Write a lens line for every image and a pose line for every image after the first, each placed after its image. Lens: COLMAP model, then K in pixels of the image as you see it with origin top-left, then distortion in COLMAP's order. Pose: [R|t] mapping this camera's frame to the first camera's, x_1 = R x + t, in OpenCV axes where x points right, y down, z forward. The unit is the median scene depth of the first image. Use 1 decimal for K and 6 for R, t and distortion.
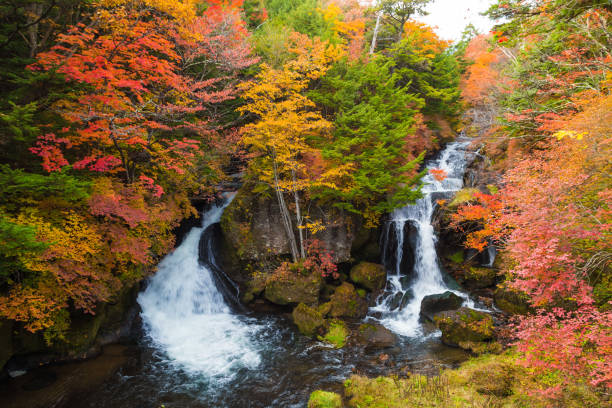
lens RADIAL K [[405.1, 0, 308.0], [0, 405.1, 208.1], [0, 0, 1]] dist [0.016267, -0.000704]
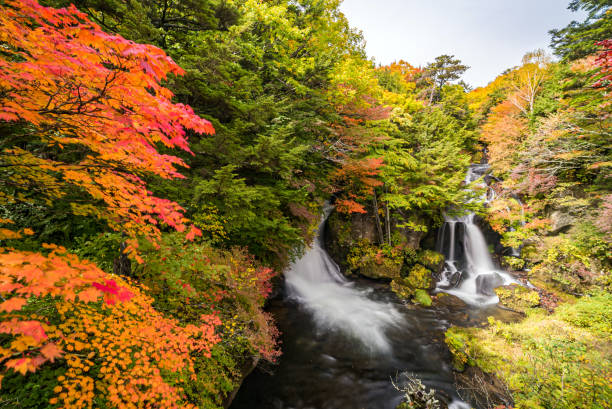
lens RADIAL K [[294.0, 0, 307.1], [0, 294.0, 203.3], [0, 0, 1]] dist [-0.002406, 0.001795]
pose [[0.998473, 0.021857, -0.050730, -0.268998], [-0.023036, 0.999476, -0.022759, -0.000503], [0.050206, 0.023893, 0.998453, -0.071231]]
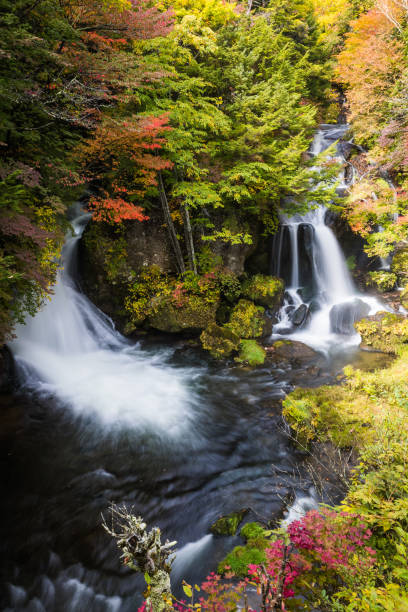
lens RADIAL K [[517.3, 0, 203.1], [0, 517.3, 302.8], [0, 0, 1]] dist [-0.001166, 0.033697]
pose [[0.973868, -0.088772, 0.209049, -0.237152], [0.055174, 0.985347, 0.161393, 0.006676], [-0.220313, -0.145642, 0.964495, -0.051146]]
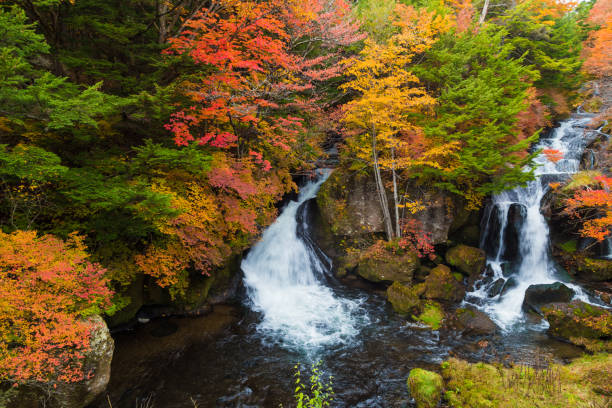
lens RADIAL K [[405.1, 0, 309.7], [0, 405.1, 206.1], [0, 0, 1]] dist [0.016267, -0.000704]
pose [[0.979342, 0.042875, -0.197612, -0.032546], [-0.032882, 0.998022, 0.053580, 0.001393], [0.199518, -0.045975, 0.978815, -0.012898]]
